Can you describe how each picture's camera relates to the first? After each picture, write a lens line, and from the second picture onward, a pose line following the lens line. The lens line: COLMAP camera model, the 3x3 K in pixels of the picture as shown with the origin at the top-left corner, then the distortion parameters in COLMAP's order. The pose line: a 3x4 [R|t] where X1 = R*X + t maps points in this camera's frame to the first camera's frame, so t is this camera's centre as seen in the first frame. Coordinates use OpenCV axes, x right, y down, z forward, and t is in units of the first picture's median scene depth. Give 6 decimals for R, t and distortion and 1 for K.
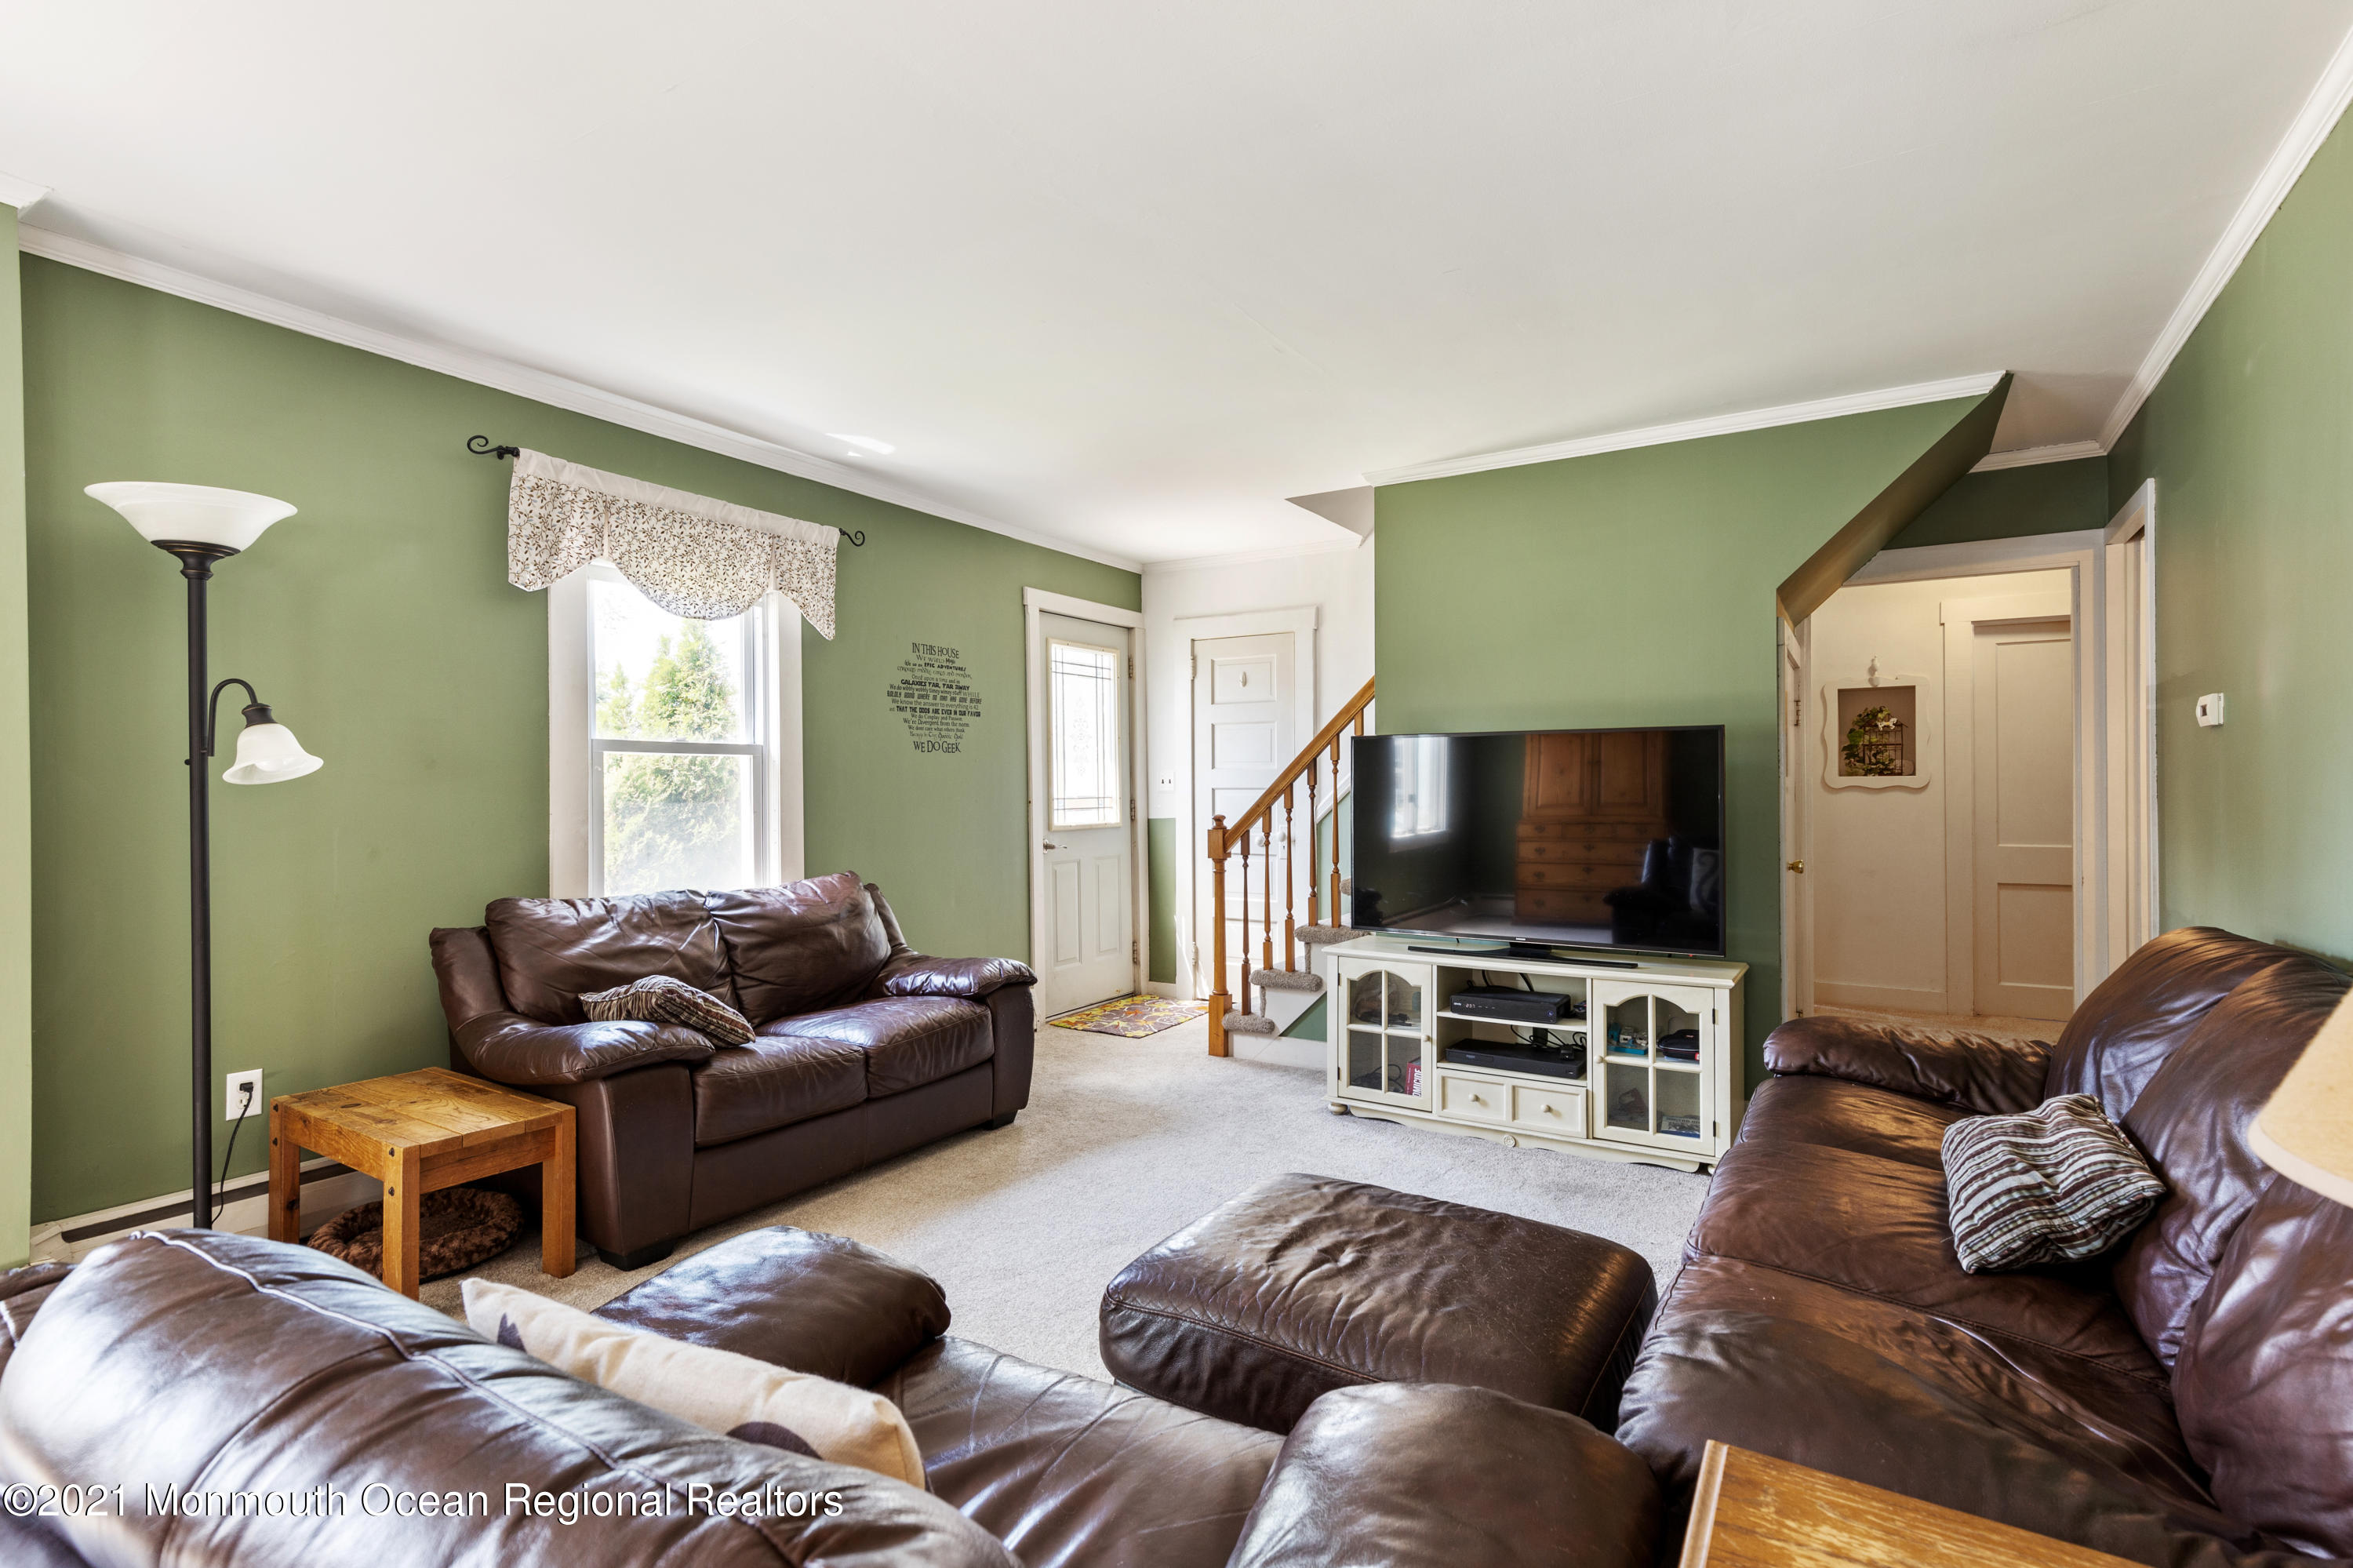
lens RADIAL K [[1094.1, 0, 1176.5], [0, 1094.1, 784.0], [0, 0, 1]] dist [0.002806, 0.000191]
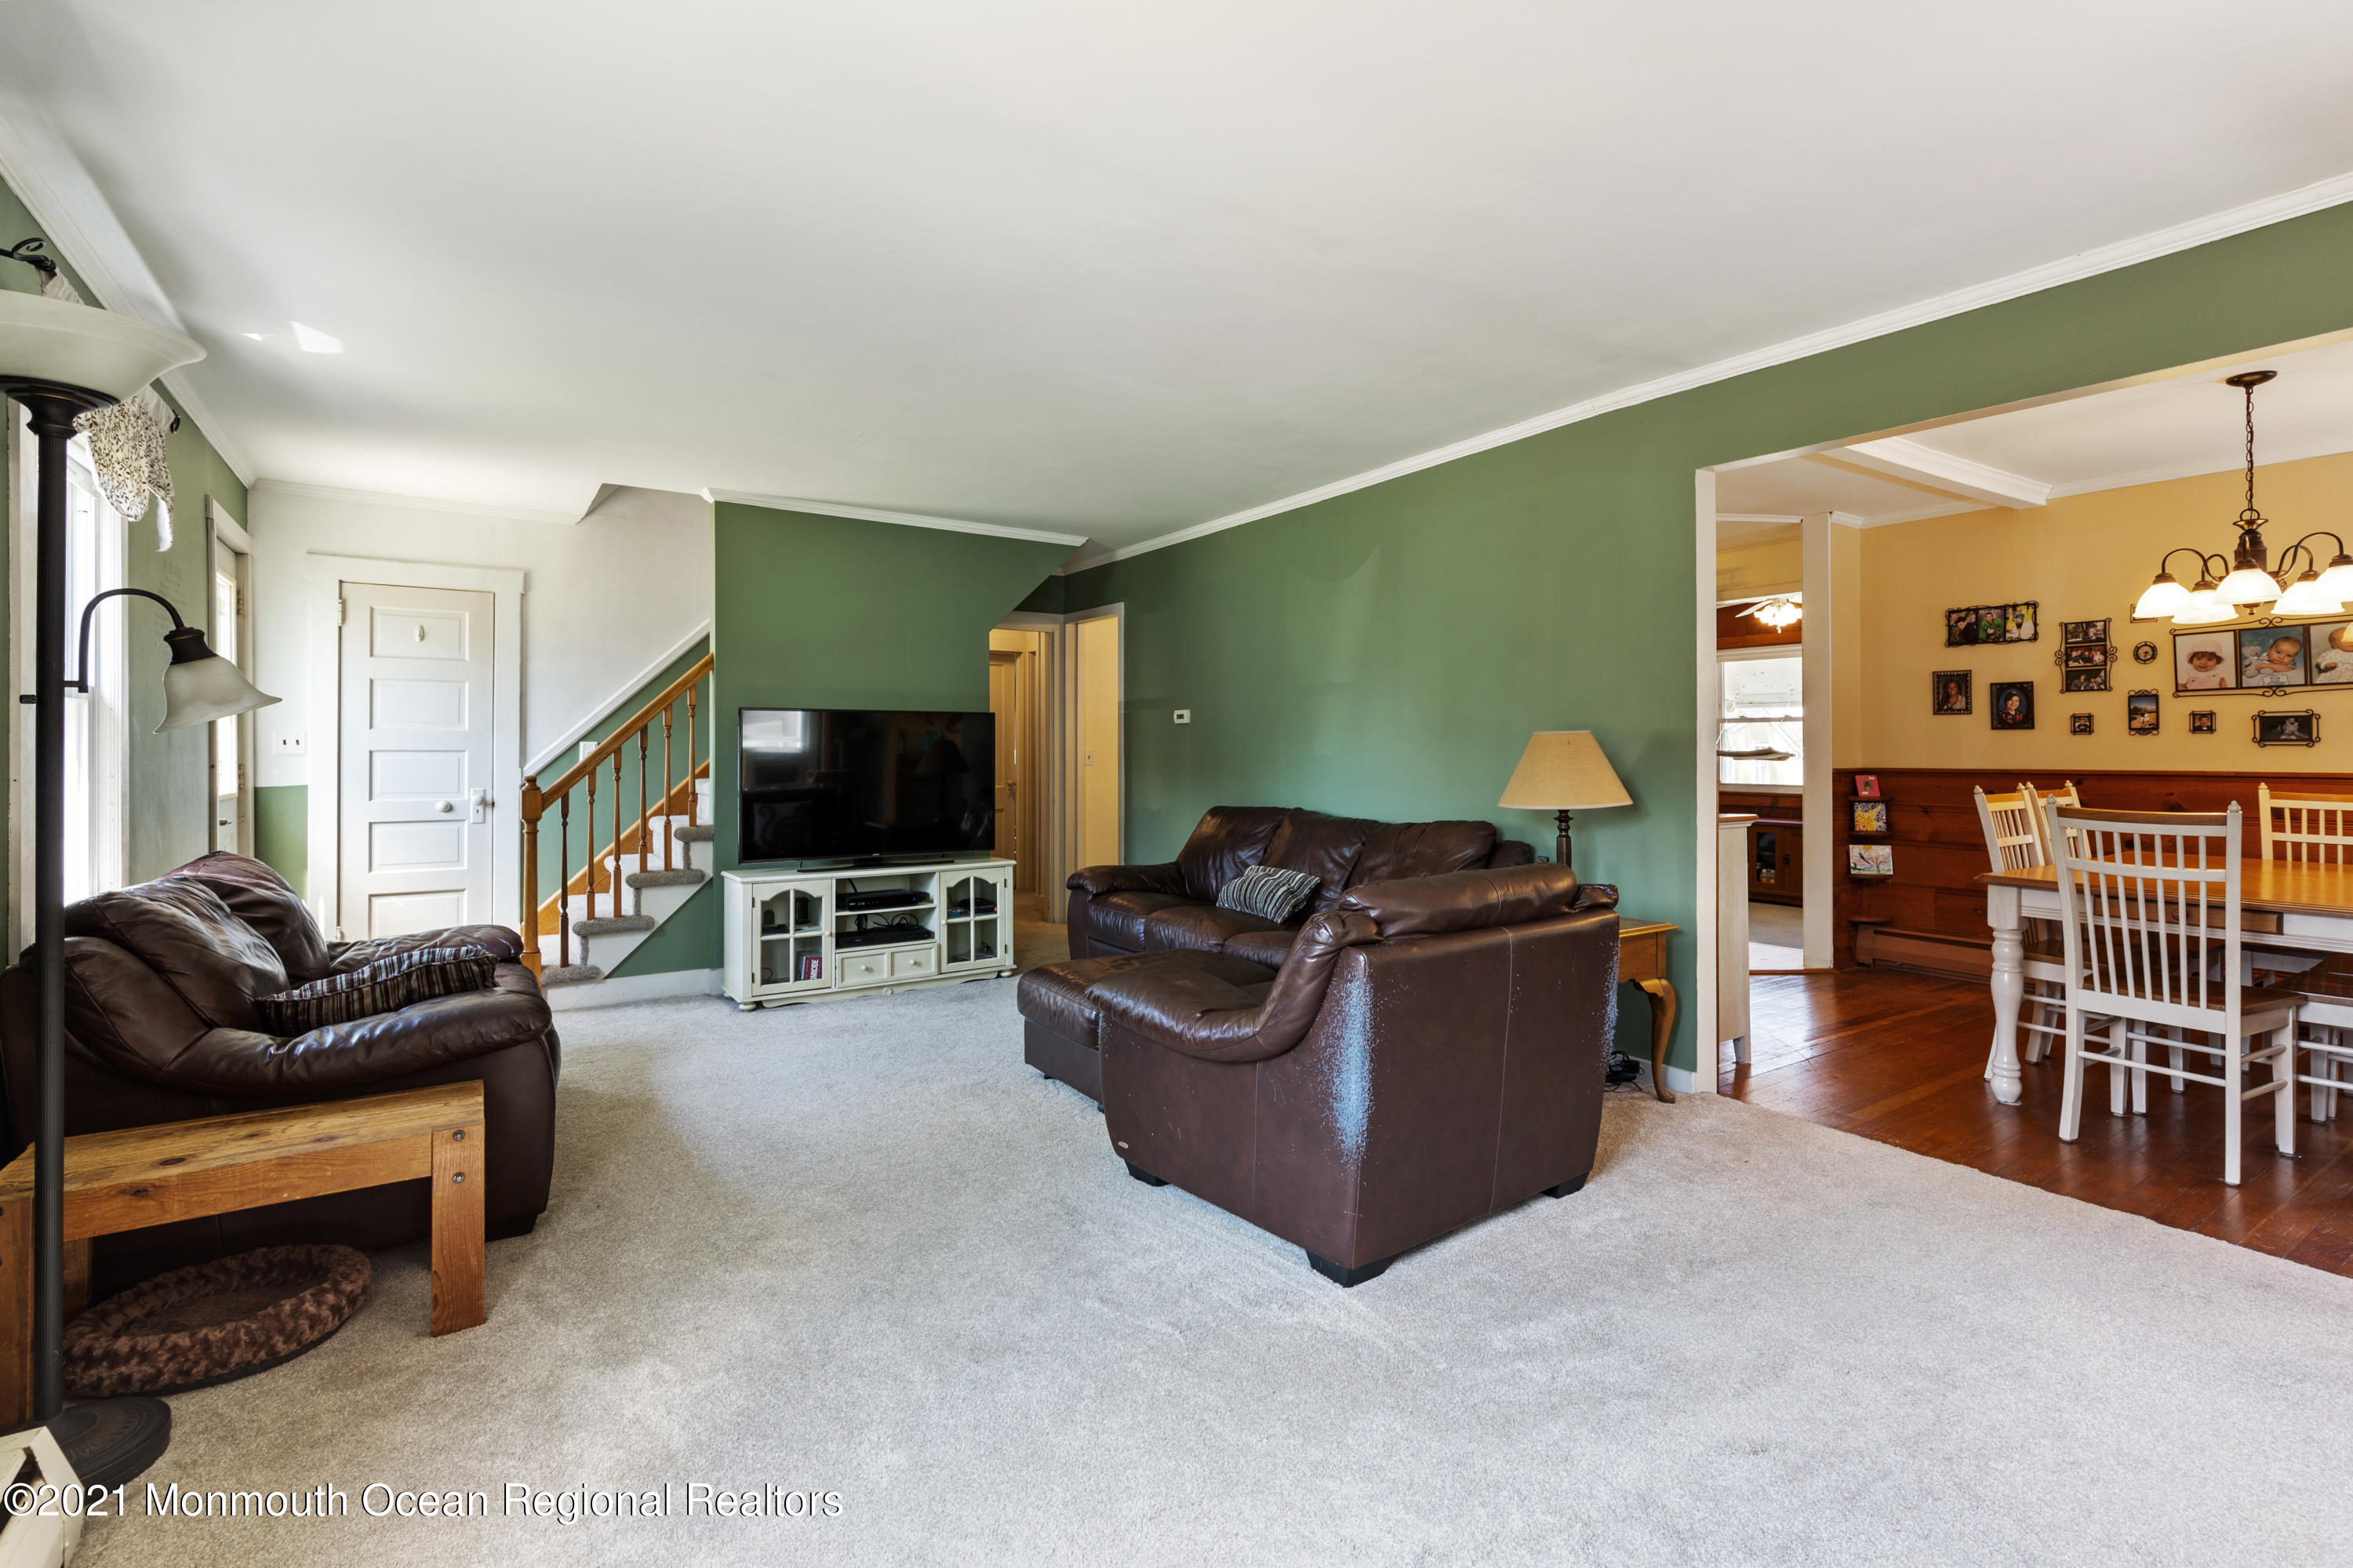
lens RADIAL K [[1091.0, 0, 1206.0], [0, 1091.0, 740.7], [0, 0, 1]] dist [0.002414, -0.000427]
pose [[0.399064, 0.012456, 0.916839, -0.863351], [-0.002903, 0.999920, -0.012321, 0.008289], [-0.916919, 0.002255, 0.399068, 0.029782]]
